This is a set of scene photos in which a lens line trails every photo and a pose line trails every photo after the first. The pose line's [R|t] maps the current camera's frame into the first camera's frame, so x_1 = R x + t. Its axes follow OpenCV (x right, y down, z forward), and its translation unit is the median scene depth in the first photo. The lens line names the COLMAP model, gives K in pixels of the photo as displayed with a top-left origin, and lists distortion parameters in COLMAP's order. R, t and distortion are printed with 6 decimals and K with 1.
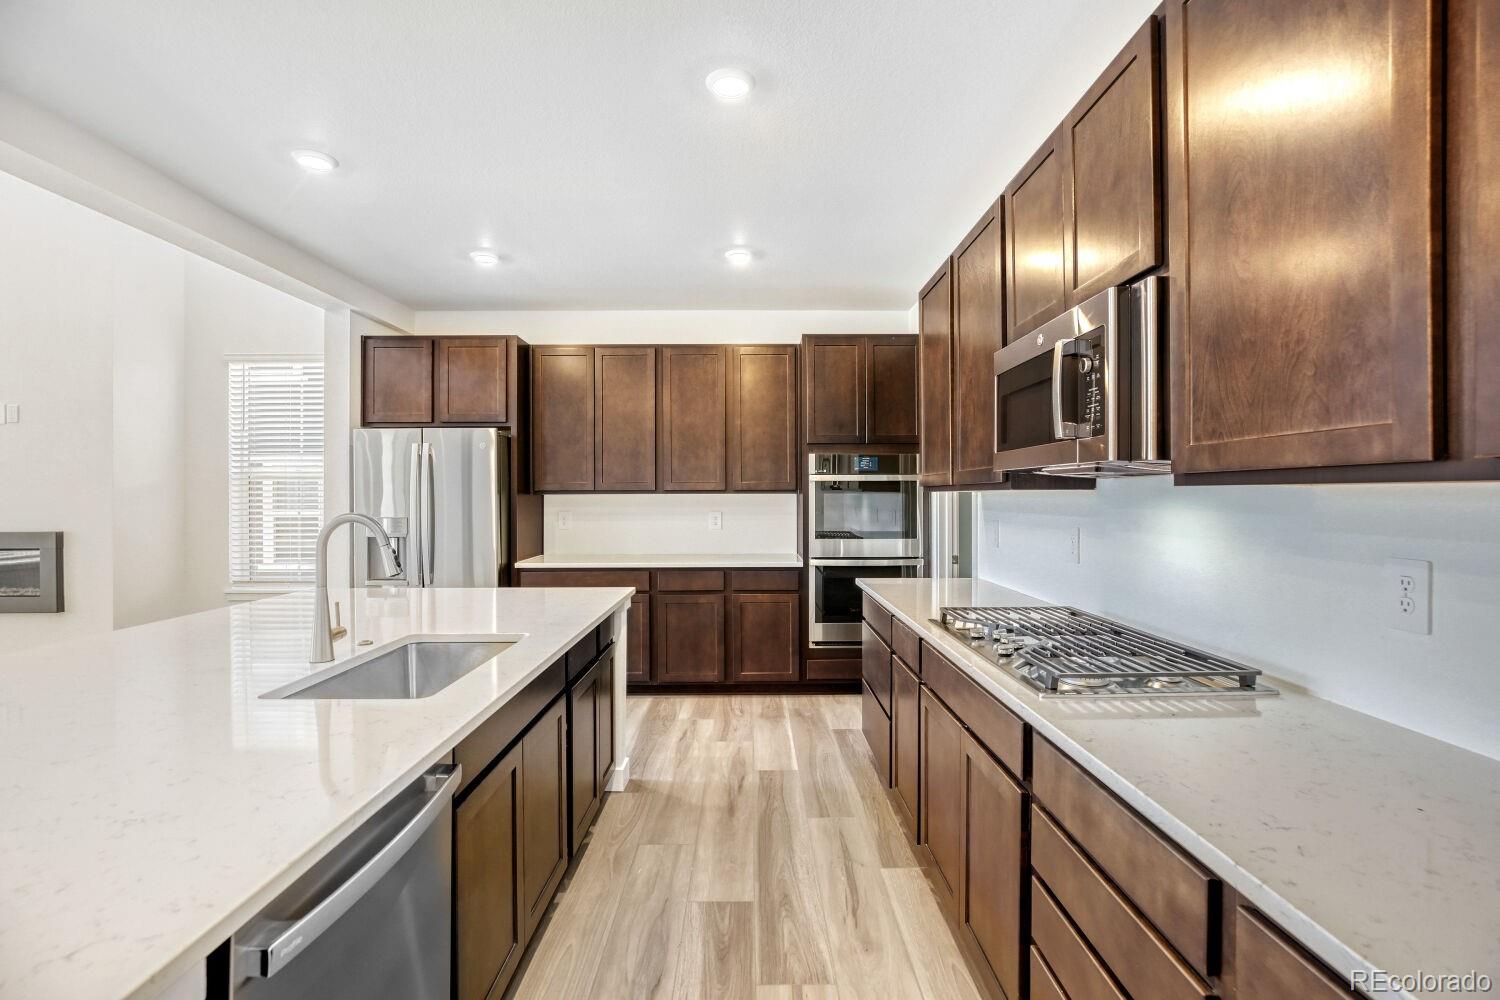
lens RADIAL K [[690.2, 0, 750.0], [0, 690.2, 500.0], [0, 0, 1]] dist [-0.018122, 0.000280]
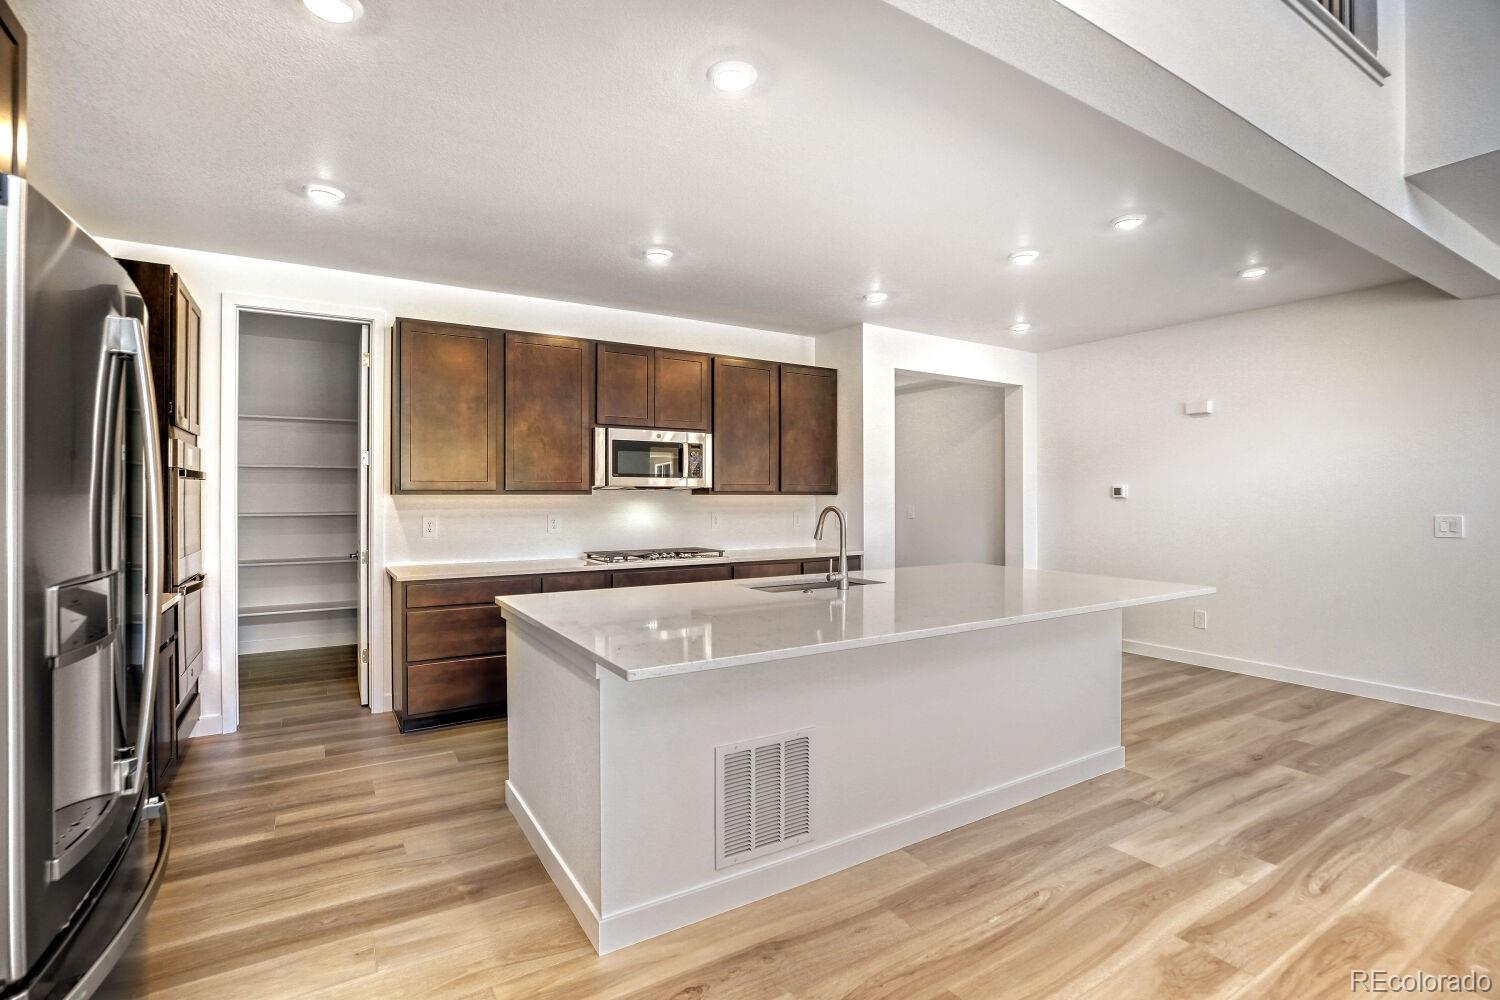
lens RADIAL K [[710.0, 0, 779.3], [0, 710.0, 501.9], [0, 0, 1]] dist [-0.002332, -0.000772]
pose [[-0.552605, -0.000985, 0.833443, -0.824434], [0.007830, 0.999949, 0.006373, -0.001104], [-0.833406, 0.010048, -0.552569, 0.855029]]
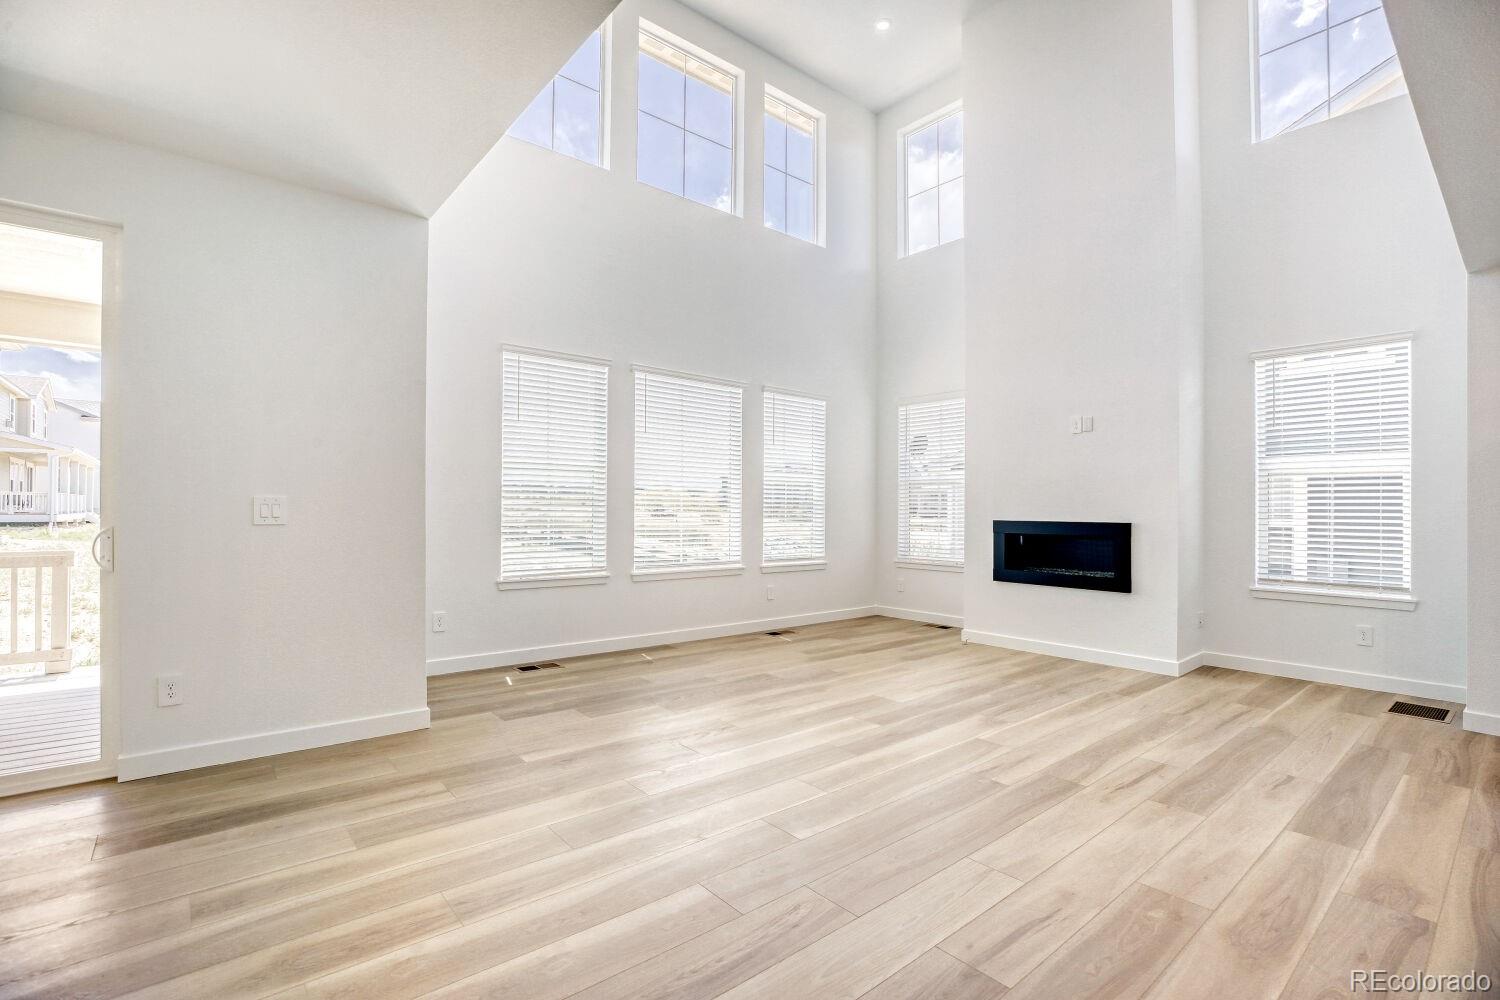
lens RADIAL K [[690.2, 0, 750.0], [0, 690.2, 500.0], [0, 0, 1]] dist [-0.018122, 0.000280]
pose [[0.647961, -0.002282, -0.761670, -0.533605], [-0.013396, 0.999807, -0.014391, 0.031599], [0.761556, 0.019528, 0.647805, -0.233631]]
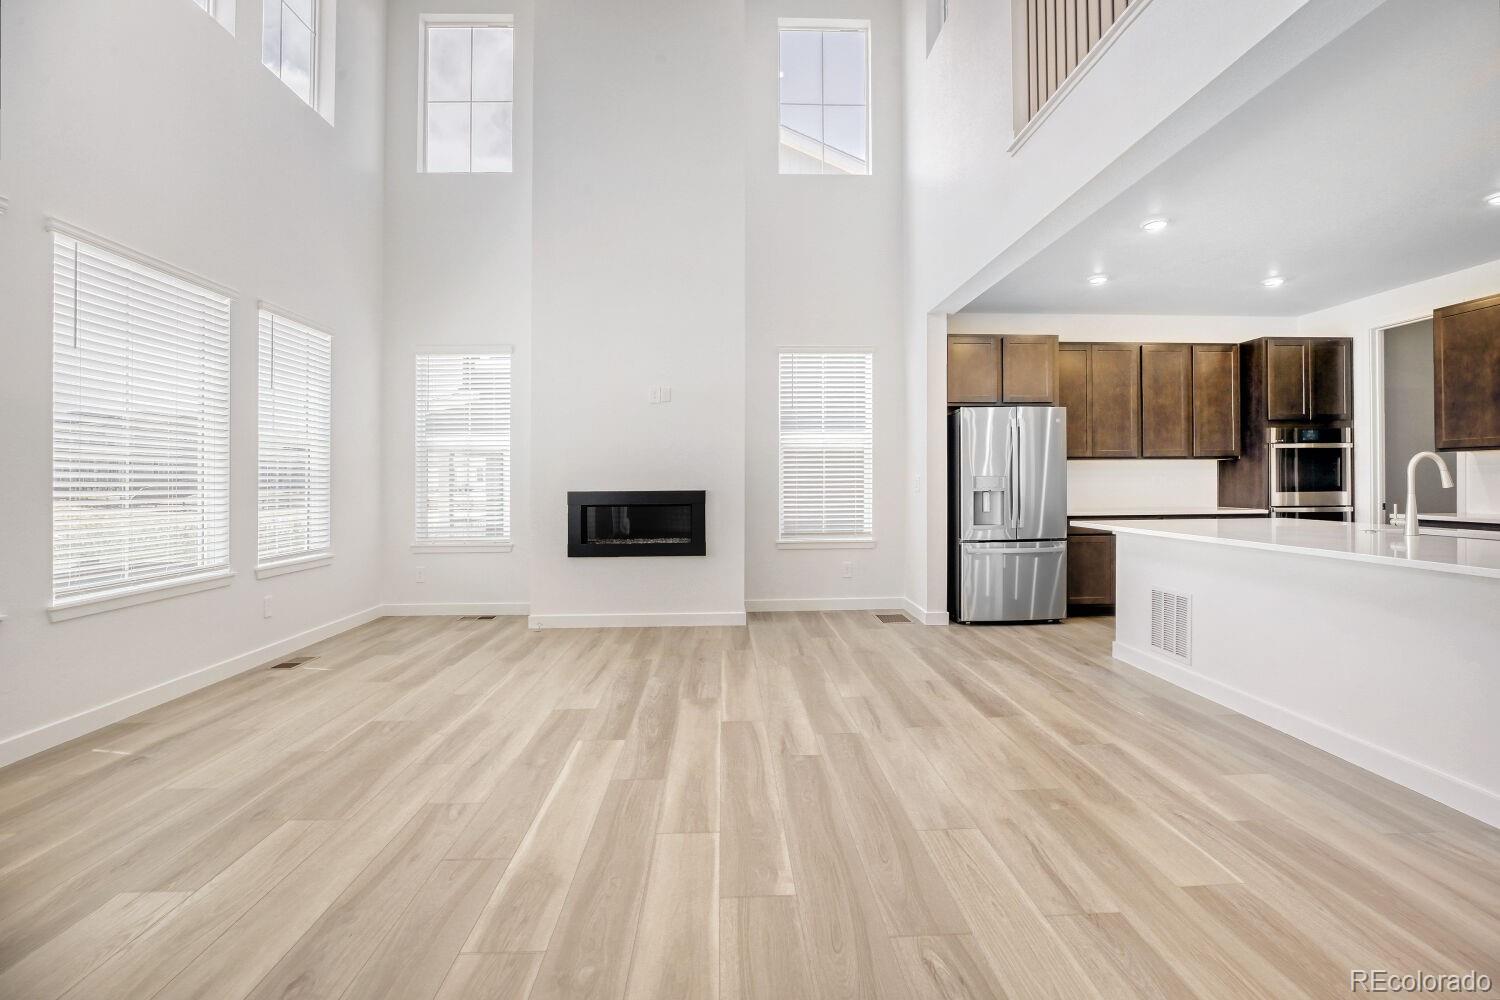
lens RADIAL K [[715.2, 0, 749.3], [0, 715.2, 475.4], [0, 0, 1]] dist [-0.043872, 0.015220]
pose [[0.999040, -0.005595, 0.043452, -0.964668], [0.006080, 0.999920, -0.011047, 0.032641], [-0.043386, 0.011301, 0.998994, -0.290250]]
